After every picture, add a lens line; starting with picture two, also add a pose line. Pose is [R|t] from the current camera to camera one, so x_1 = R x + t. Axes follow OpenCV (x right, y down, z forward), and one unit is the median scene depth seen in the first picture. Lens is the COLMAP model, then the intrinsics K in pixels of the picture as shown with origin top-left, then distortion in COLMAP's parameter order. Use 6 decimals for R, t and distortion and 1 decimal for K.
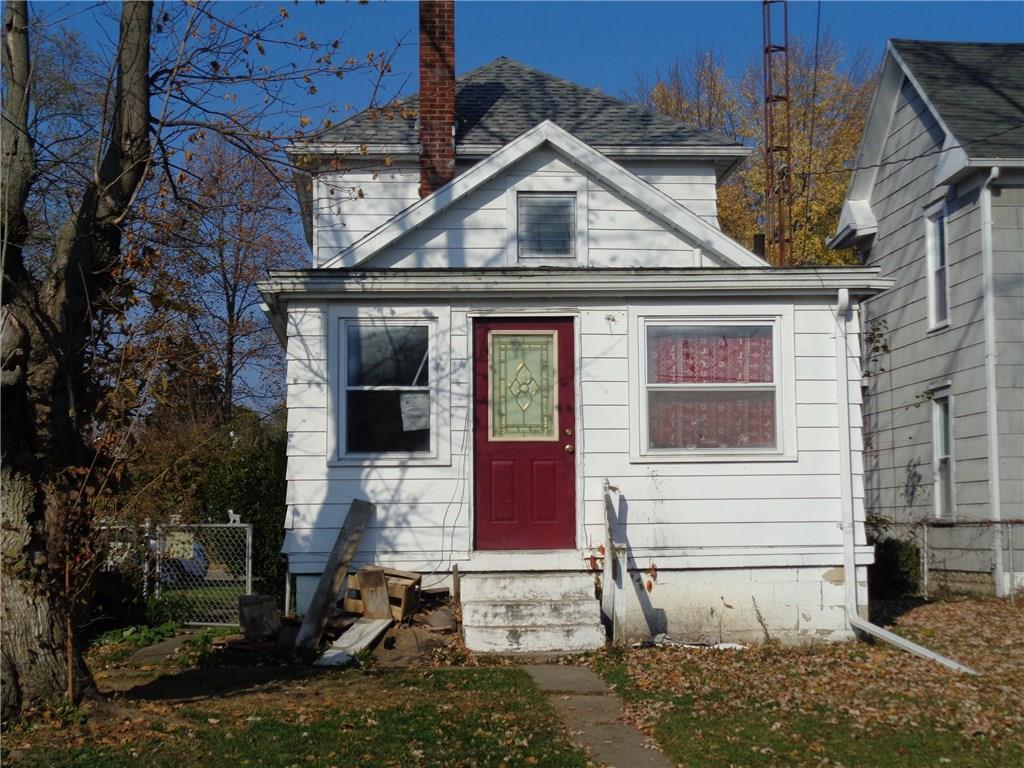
lens RADIAL K [[1834.0, 0, 512.6], [0, 1834.0, 382.6], [0, 0, 1]] dist [0.060530, 0.000000]
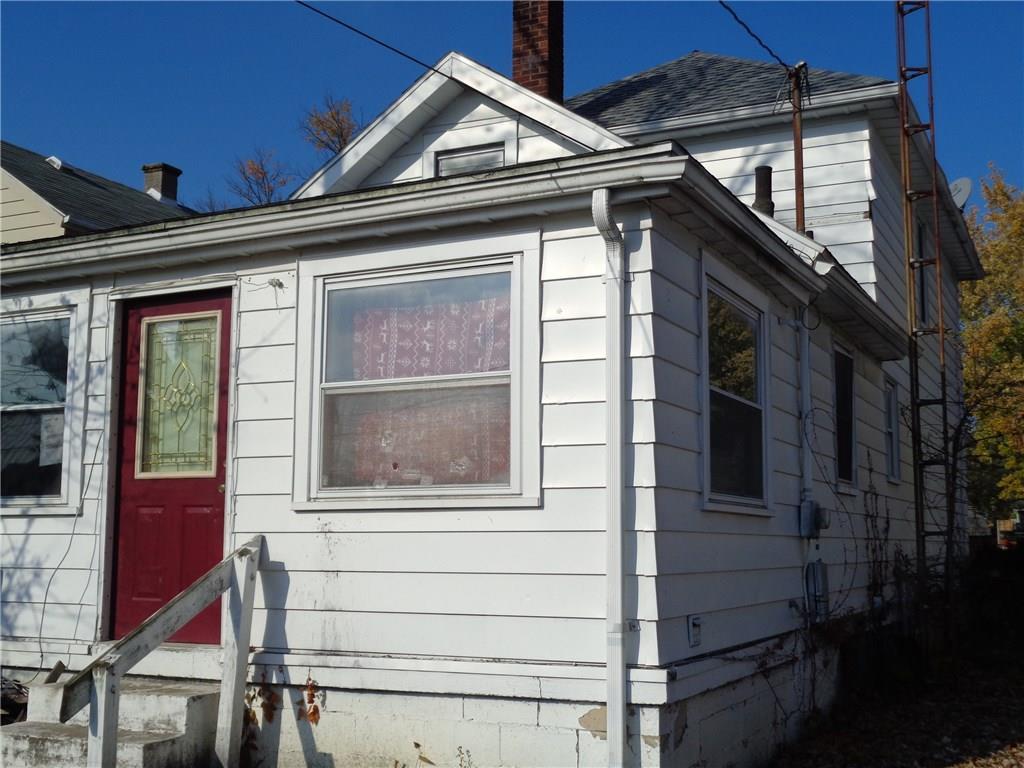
lens RADIAL K [[1226.1, 0, 511.0], [0, 1226.1, 387.6], [0, 0, 1]] dist [0.010887, 0.000000]
pose [[0.855755, -0.051911, -0.514770, 0.344233], [0.030696, 0.998295, -0.049642, 0.024902], [0.516470, 0.026680, 0.855890, 0.680096]]
